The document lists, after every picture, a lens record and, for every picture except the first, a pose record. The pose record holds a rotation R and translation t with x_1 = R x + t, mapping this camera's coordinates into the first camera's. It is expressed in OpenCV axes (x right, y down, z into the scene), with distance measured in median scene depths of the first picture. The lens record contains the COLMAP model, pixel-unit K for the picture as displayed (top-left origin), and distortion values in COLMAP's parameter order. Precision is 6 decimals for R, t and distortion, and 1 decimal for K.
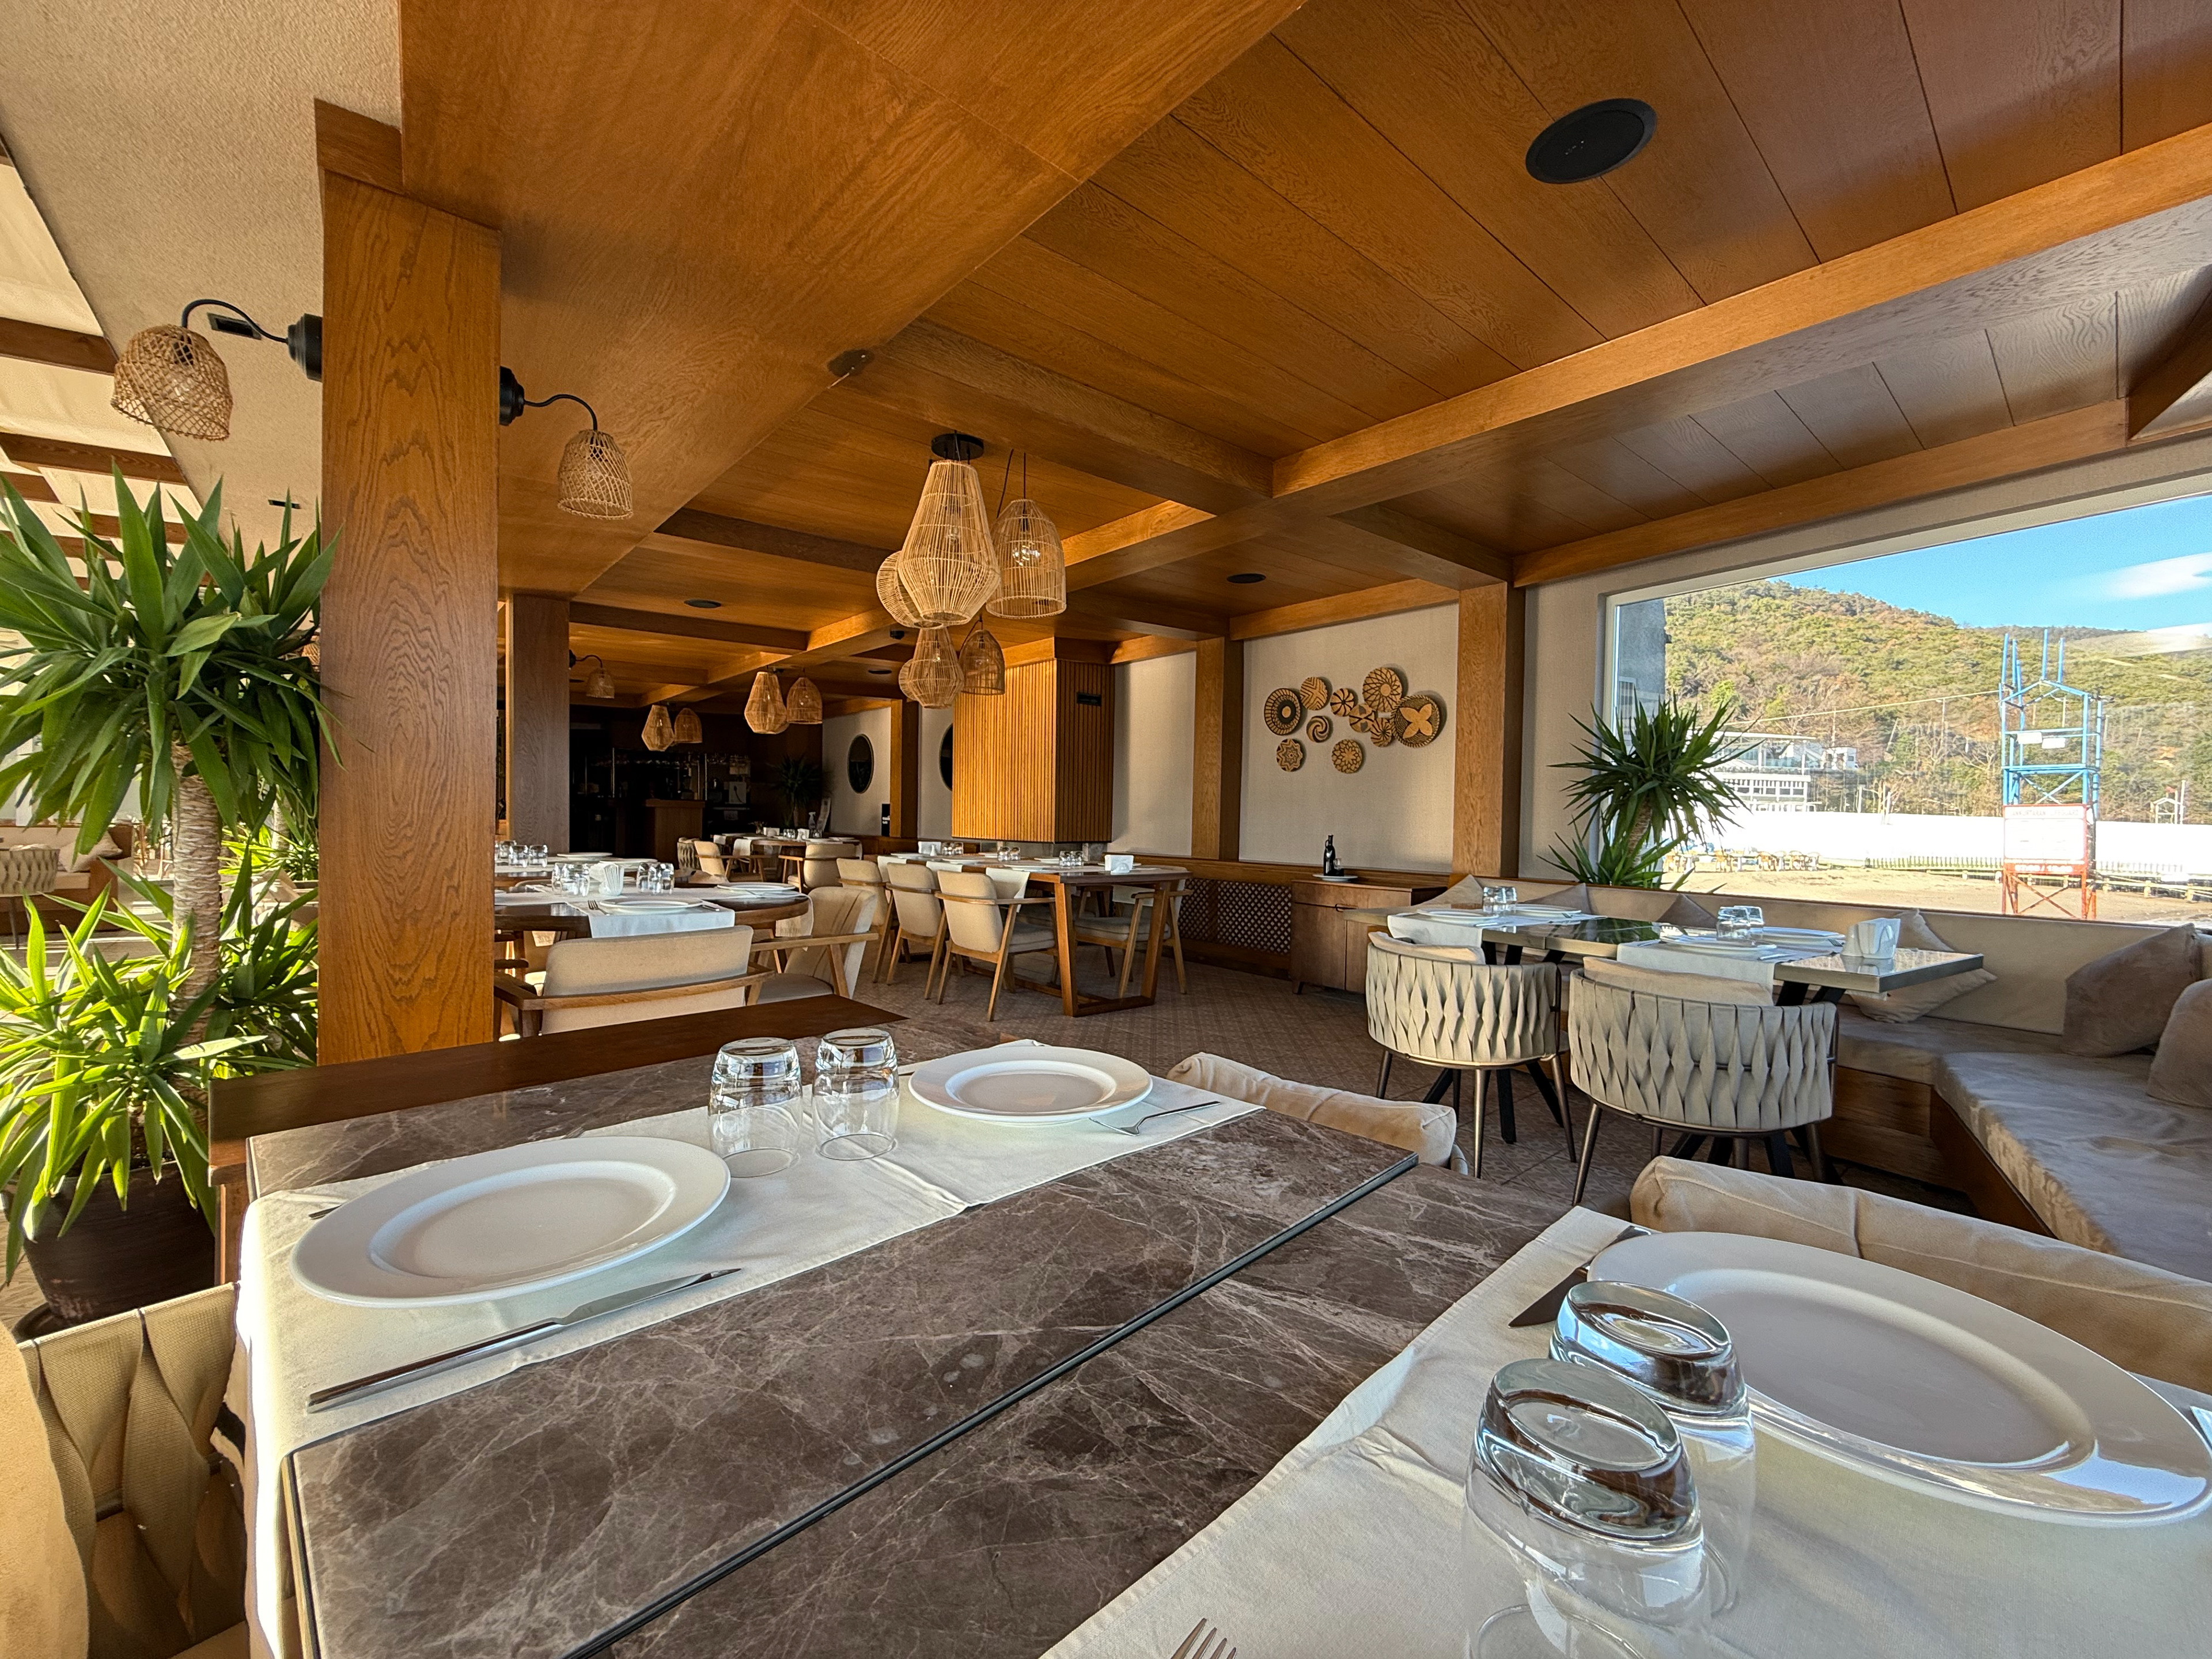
lens RADIAL K [[881.9, 0, 1095.7], [0, 881.9, 830.5], [0, 0, 1]] dist [-0.002796, 0.000272]
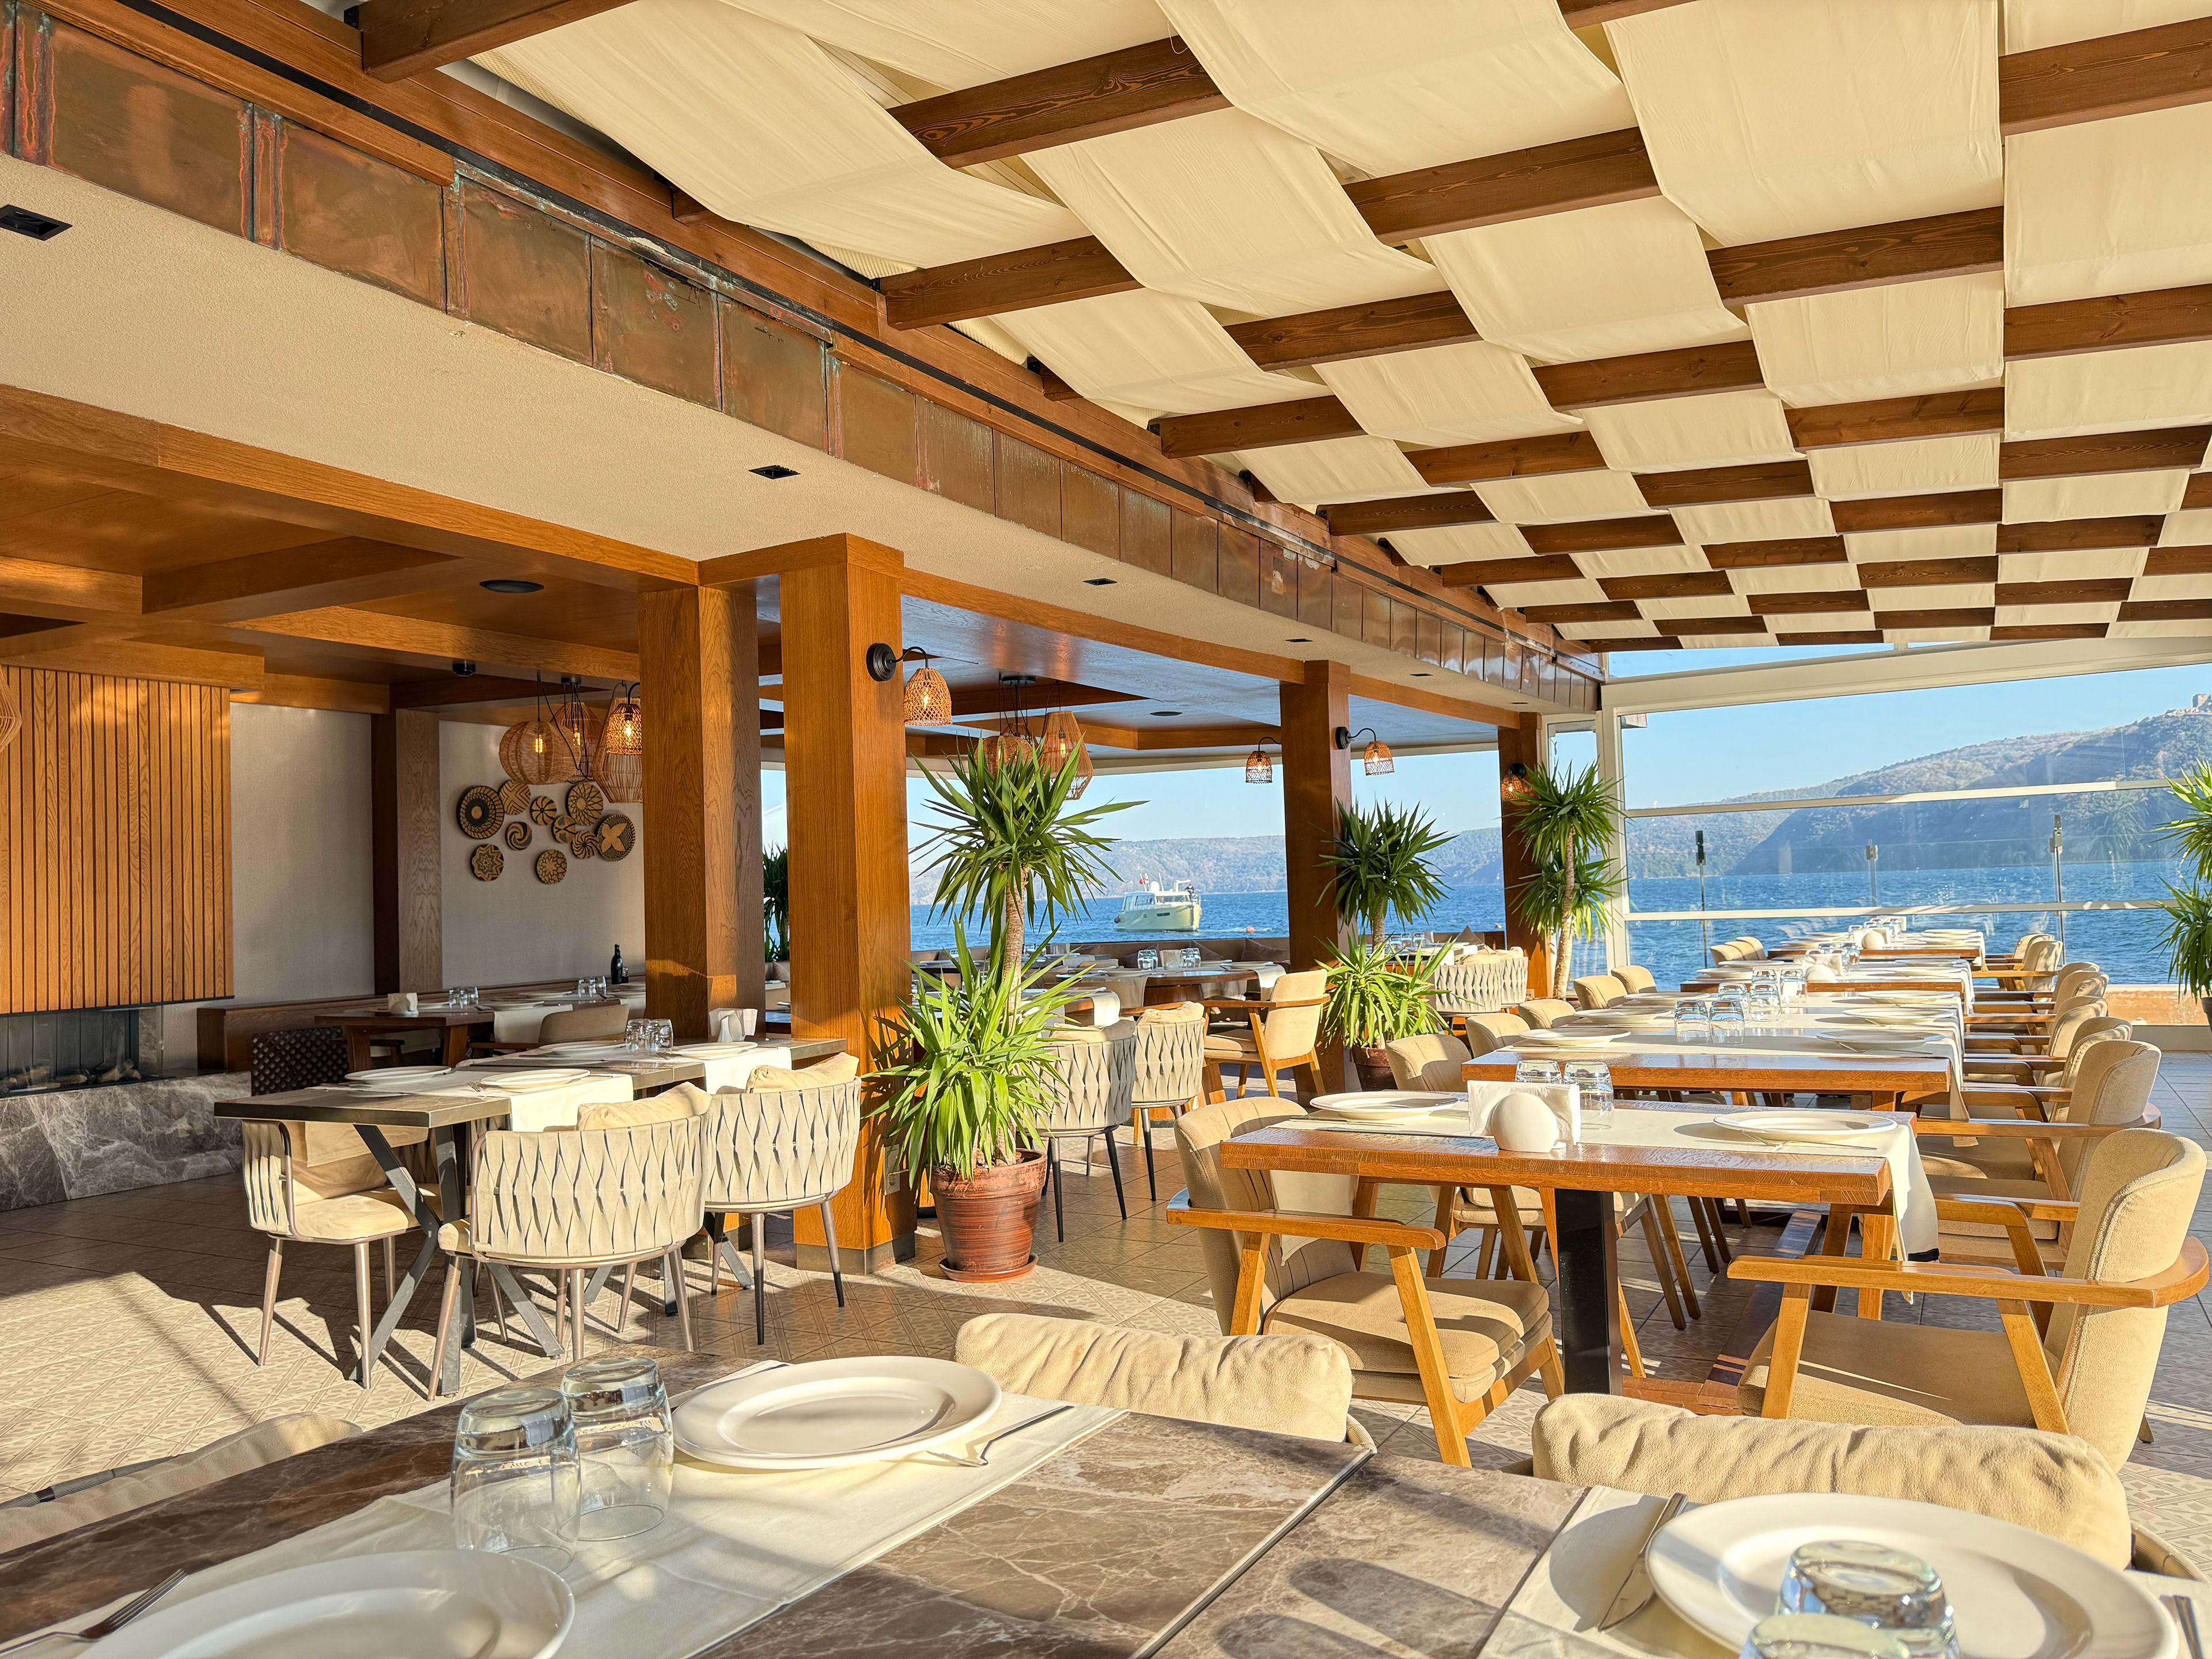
lens RADIAL K [[1545.7, 0, 1095.8], [0, 1545.7, 827.3], [0, 0, 1]] dist [0.102633, -0.131892]
pose [[-0.330143, 0.033715, 0.943329, -1.542574], [0.042131, 0.998892, -0.020956, -0.065232], [-0.942990, 0.032824, -0.331198, 0.997509]]
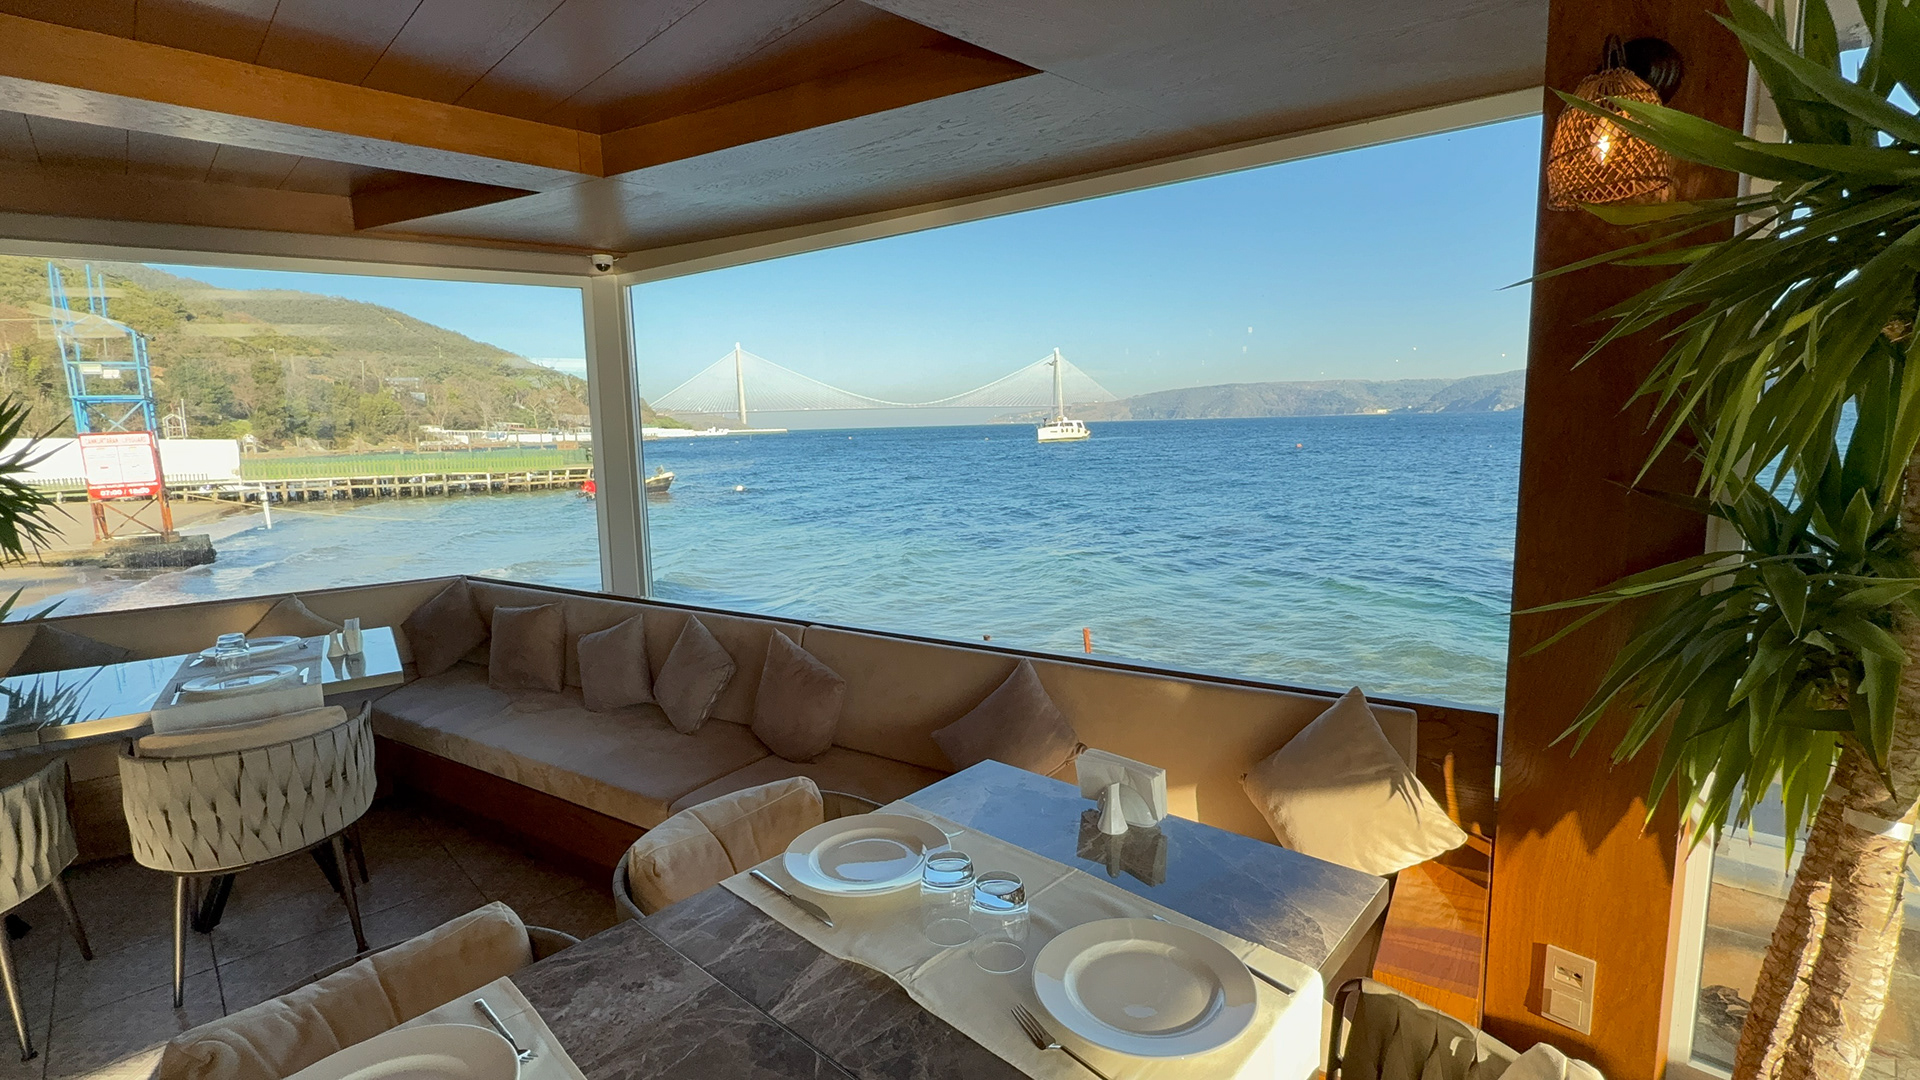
lens RADIAL K [[874.1, 0, 960.0], [0, 874.1, 540.0], [0, 0, 1]] dist [-0.001358, -0.000151]
pose [[-0.050477, -0.150281, 0.987354, -0.148662], [0.039183, 0.987555, 0.152315, -0.068319], [-0.997956, 0.046376, -0.043960, 0.068782]]
